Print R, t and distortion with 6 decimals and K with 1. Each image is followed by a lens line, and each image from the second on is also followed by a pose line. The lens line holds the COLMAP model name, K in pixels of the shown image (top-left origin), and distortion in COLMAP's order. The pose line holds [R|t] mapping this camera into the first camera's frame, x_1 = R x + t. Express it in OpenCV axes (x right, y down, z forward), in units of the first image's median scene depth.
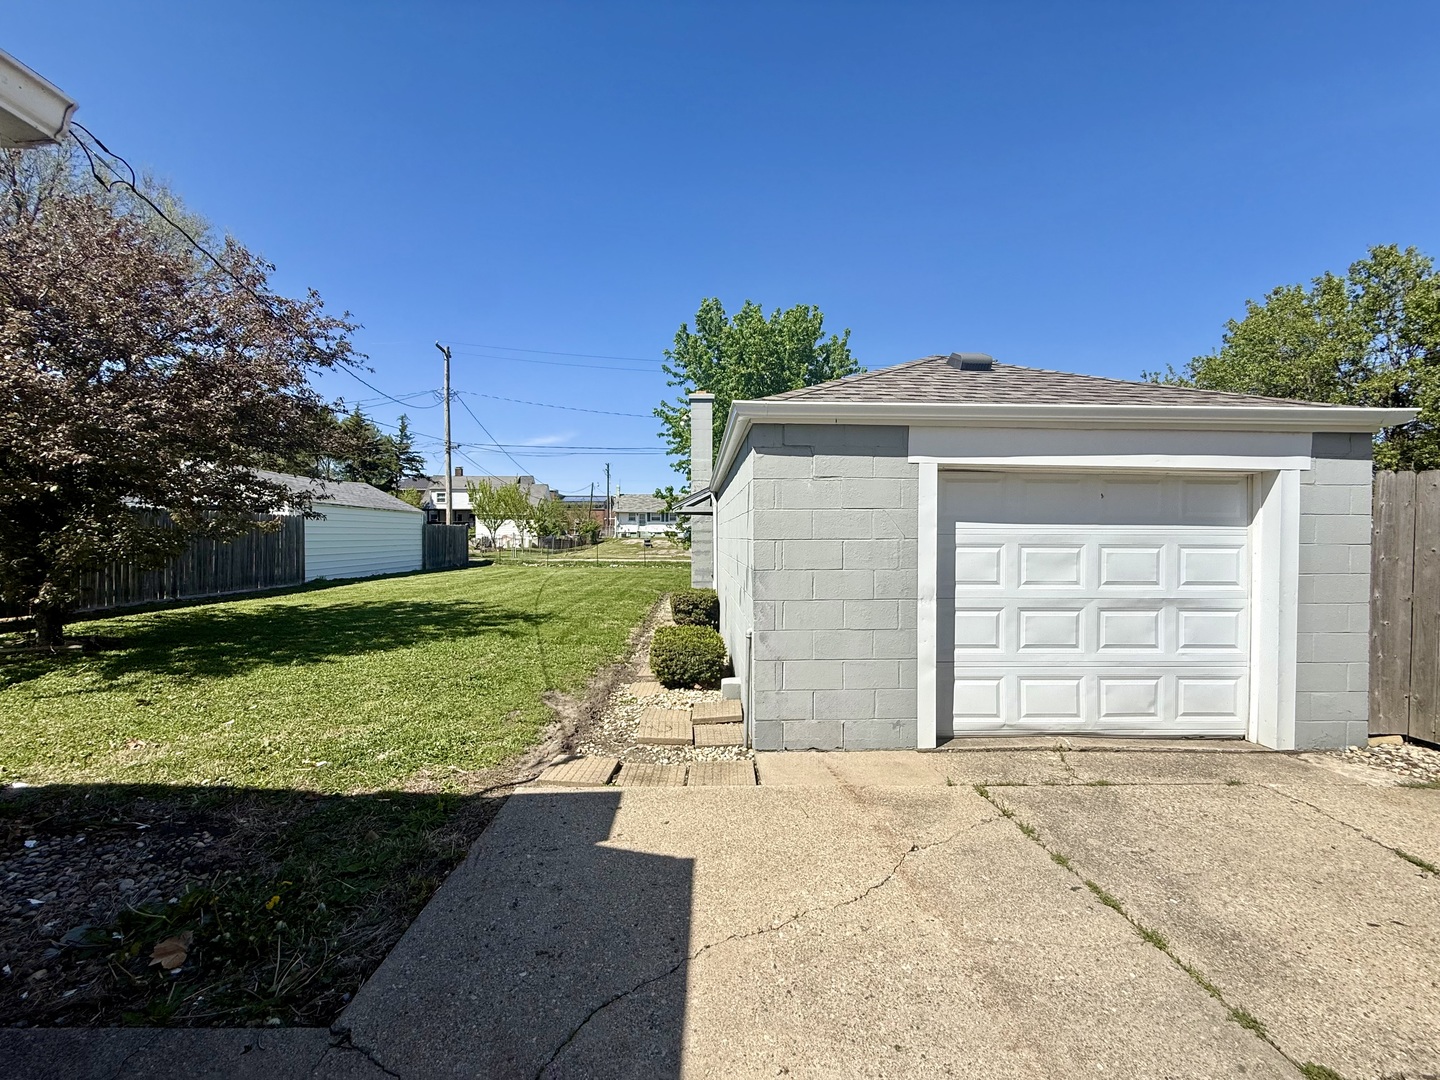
lens RADIAL K [[572.3, 0, 717.9], [0, 572.3, 543.4], [0, 0, 1]] dist [0.002085, -0.001112]
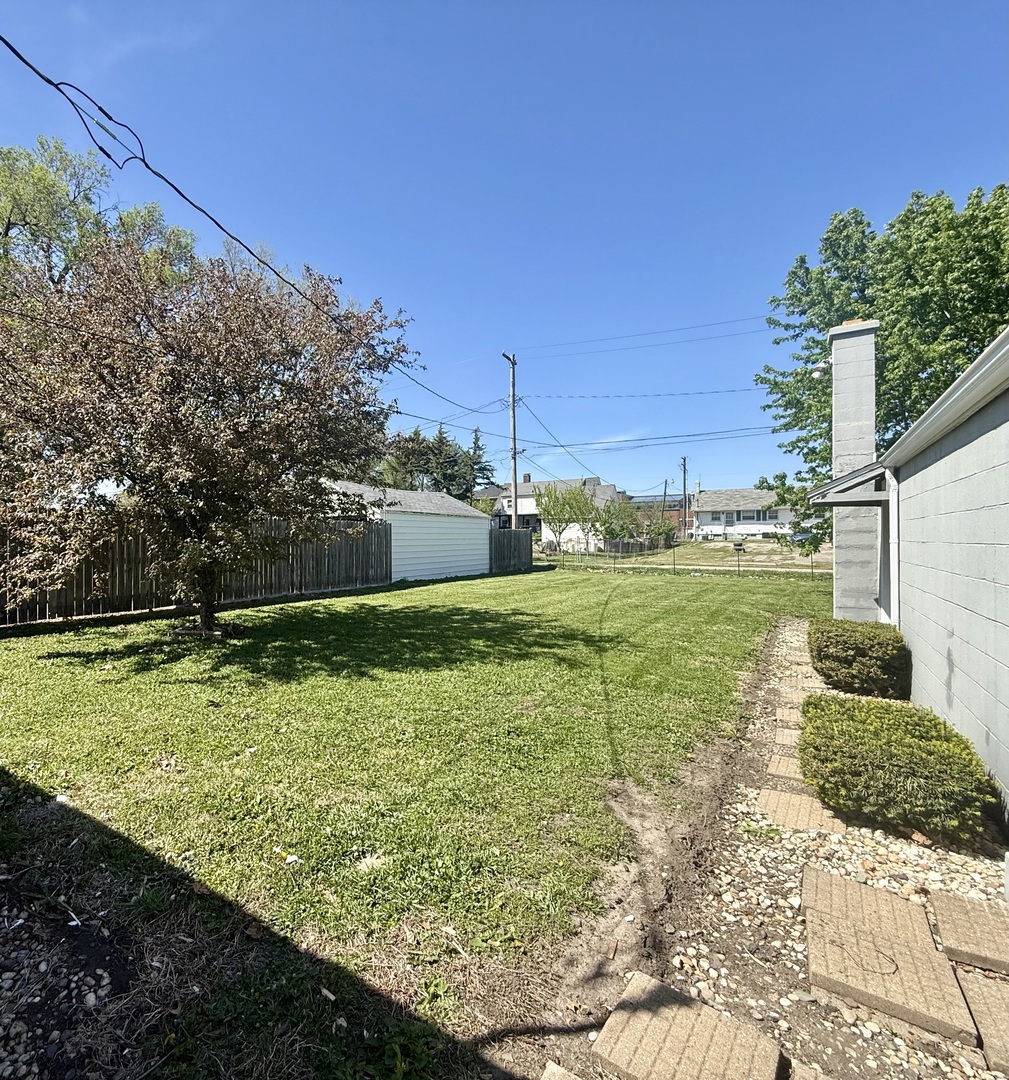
lens RADIAL K [[572.9, 0, 387.9], [0, 572.9, 543.1], [0, 0, 1]] dist [0.001346, -0.001404]
pose [[0.786478, -0.002790, -0.617612, -0.104893], [-0.001258, 0.999980, -0.006120, -0.007054], [0.617617, 0.005591, 0.786459, 0.353480]]
